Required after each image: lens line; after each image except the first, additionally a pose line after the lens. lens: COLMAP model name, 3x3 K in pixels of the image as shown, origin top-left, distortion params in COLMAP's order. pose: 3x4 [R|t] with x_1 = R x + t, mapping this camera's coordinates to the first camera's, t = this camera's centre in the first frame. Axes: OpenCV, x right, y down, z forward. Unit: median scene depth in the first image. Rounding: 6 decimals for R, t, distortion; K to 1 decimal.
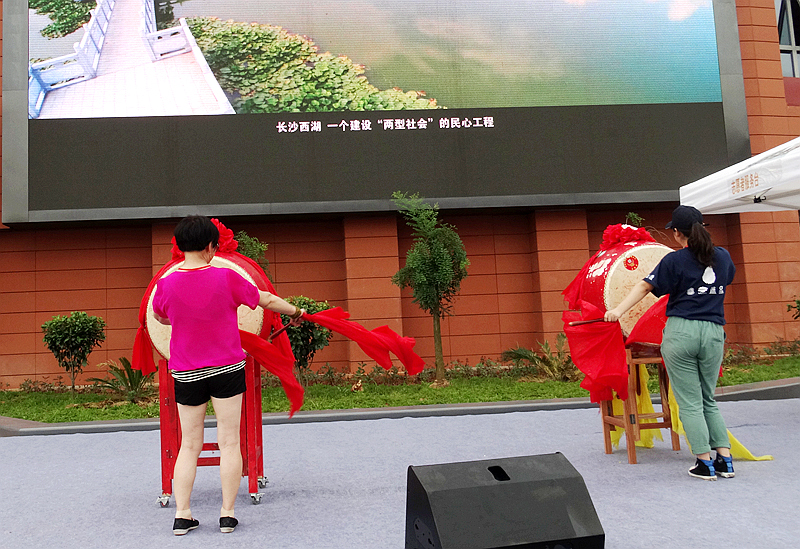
lens RADIAL K [[951.5, 0, 315.7], [0, 951.5, 186.5], [0, 0, 1]] dist [-0.002752, 0.005655]
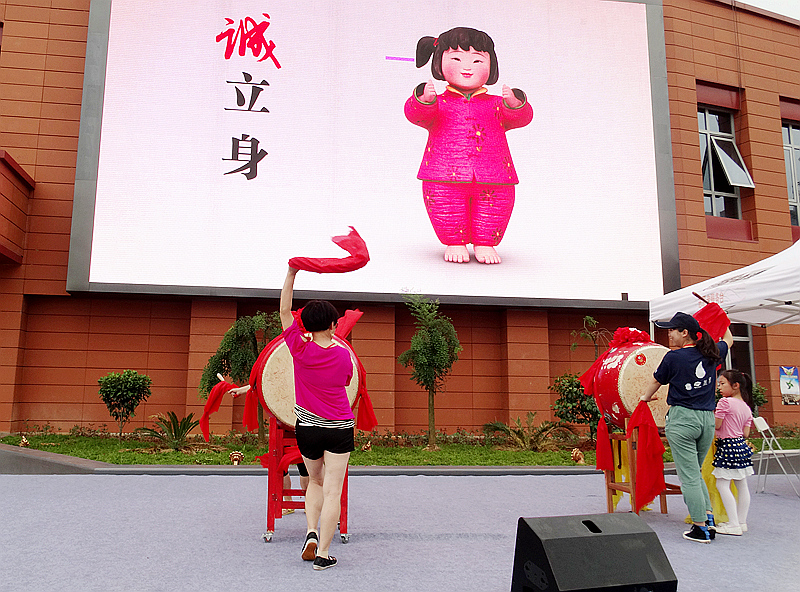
lens RADIAL K [[791.9, 0, 343.1], [0, 791.9, 236.1], [0, 0, 1]] dist [-0.019677, 0.022305]
pose [[0.995408, 0.070776, 0.064442, -0.070637], [-0.067361, 0.996281, -0.053722, 0.000831], [-0.068005, 0.049134, 0.996474, -0.005527]]
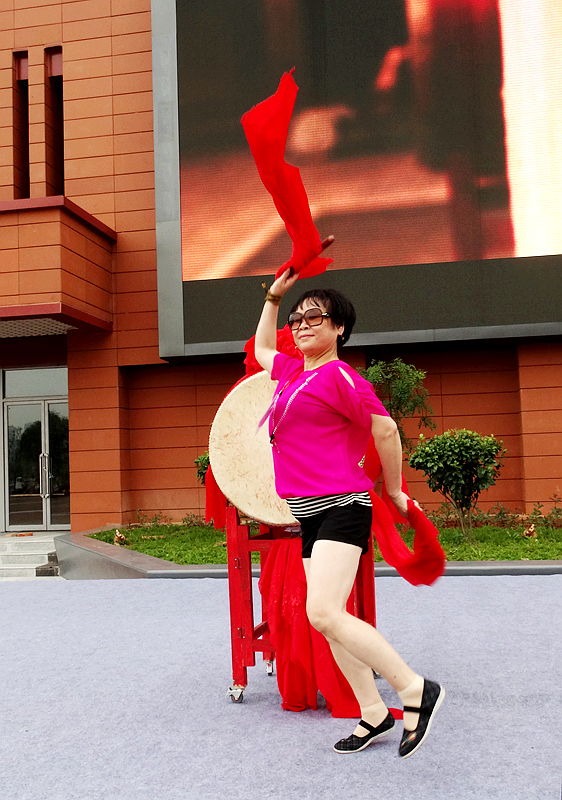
lens RADIAL K [[898.7, 0, 281.0], [0, 898.7, 400.0], [0, 0, 1]] dist [0.011756, -0.014963]
pose [[0.970984, -0.009401, -0.238960, 0.020831], [0.027799, 0.996890, 0.073740, 0.022122], [0.237524, -0.078243, 0.968225, 0.154768]]
